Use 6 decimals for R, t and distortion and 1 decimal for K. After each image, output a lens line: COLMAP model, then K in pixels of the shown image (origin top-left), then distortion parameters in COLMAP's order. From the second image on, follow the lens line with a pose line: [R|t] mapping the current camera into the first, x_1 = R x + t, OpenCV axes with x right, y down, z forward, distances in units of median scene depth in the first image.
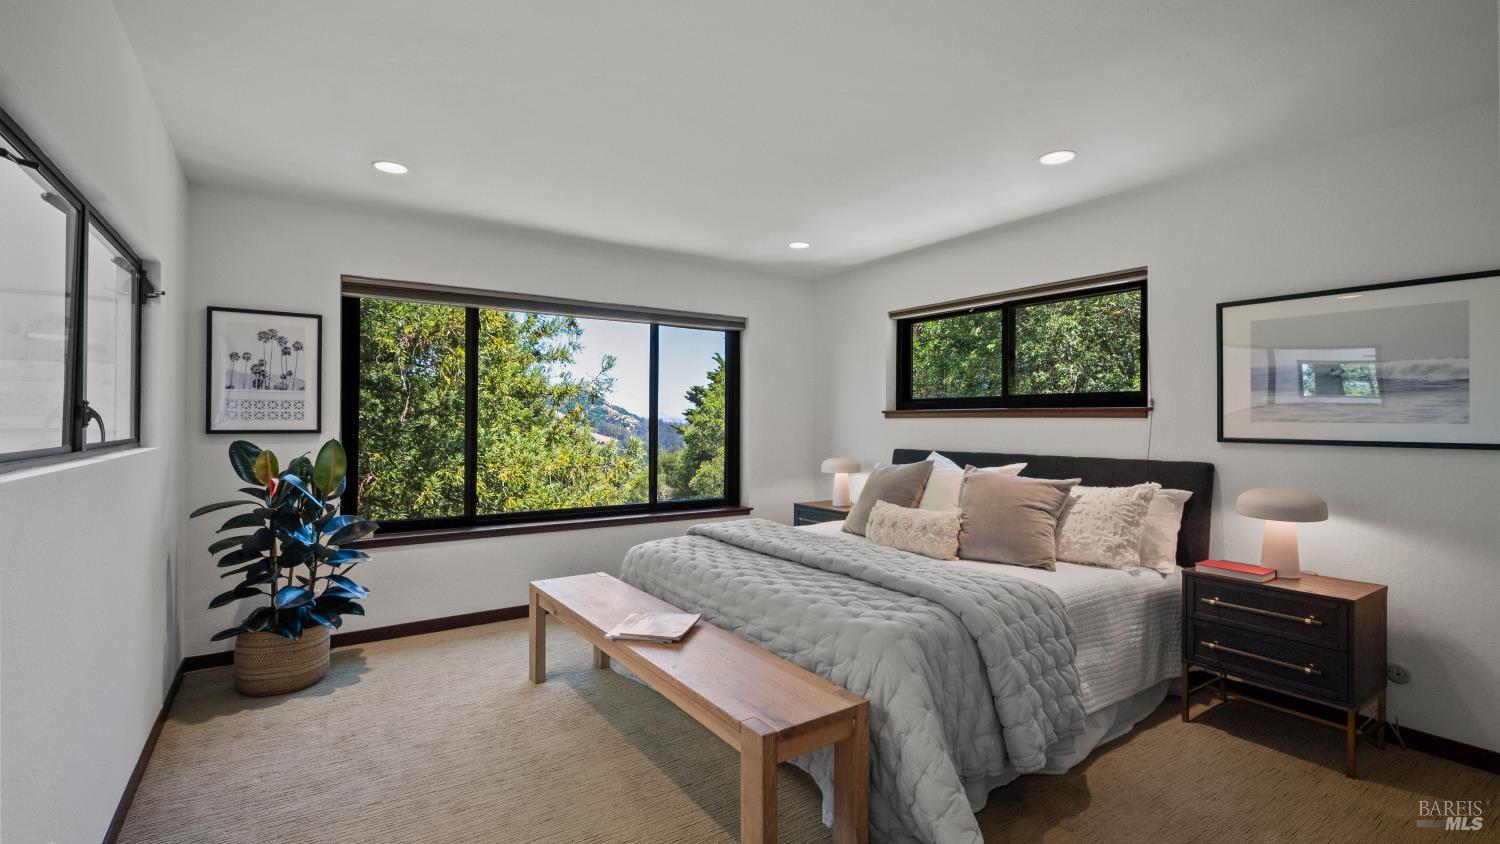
lens RADIAL K [[673.0, 0, 750.8], [0, 673.0, 417.5], [0, 0, 1]] dist [0.010807, -0.007245]
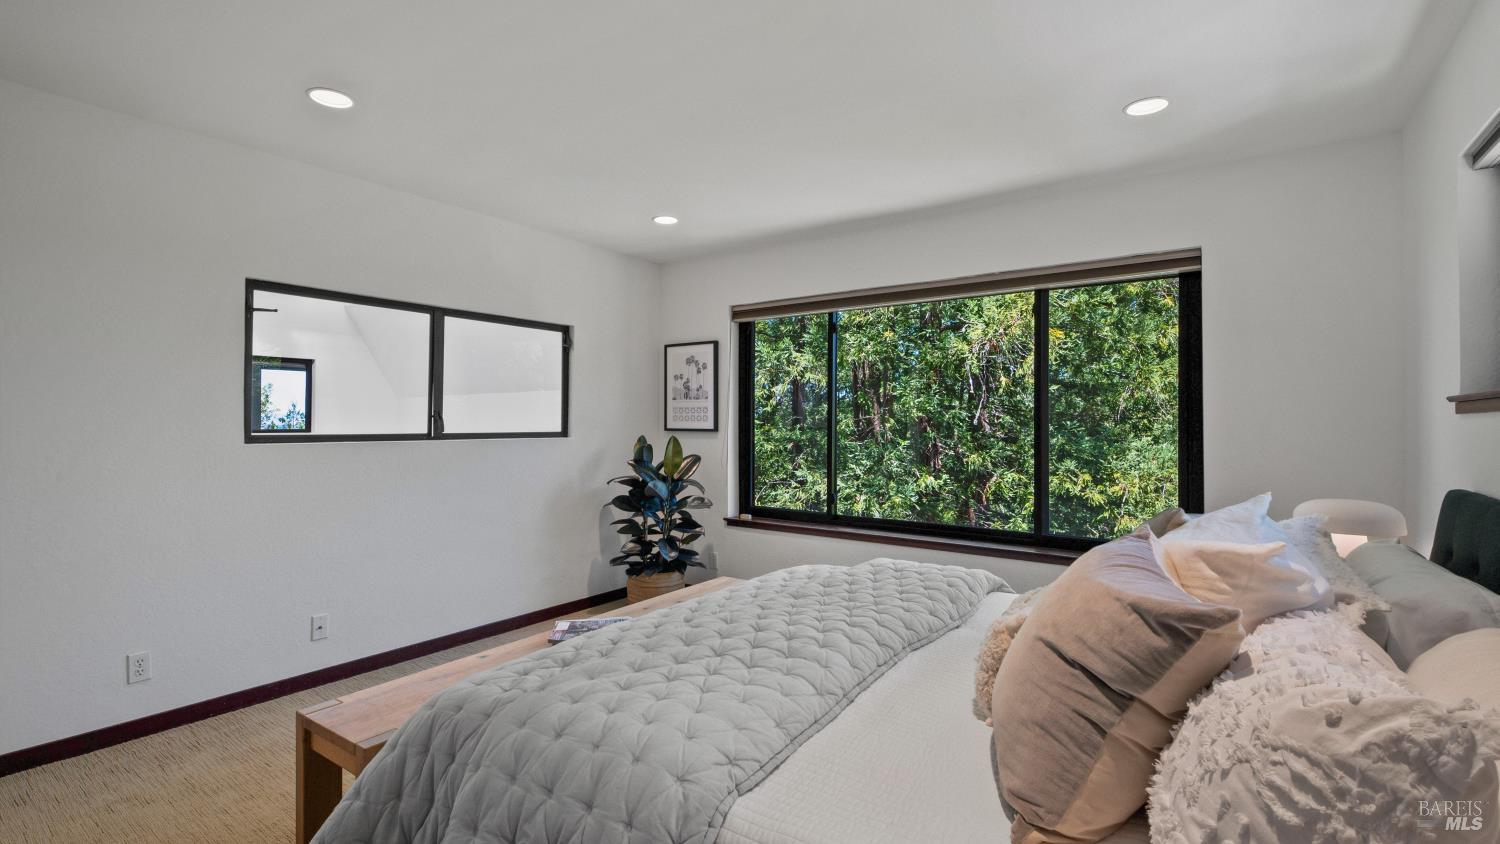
lens RADIAL K [[673.0, 0, 750.8], [0, 673.0, 417.5], [0, 0, 1]] dist [0.010807, -0.007245]
pose [[0.360286, -0.011477, -0.932771, 0.601036], [0.001546, 0.999930, -0.011706, 0.011021], [0.932841, 0.002775, 0.360279, 0.619185]]
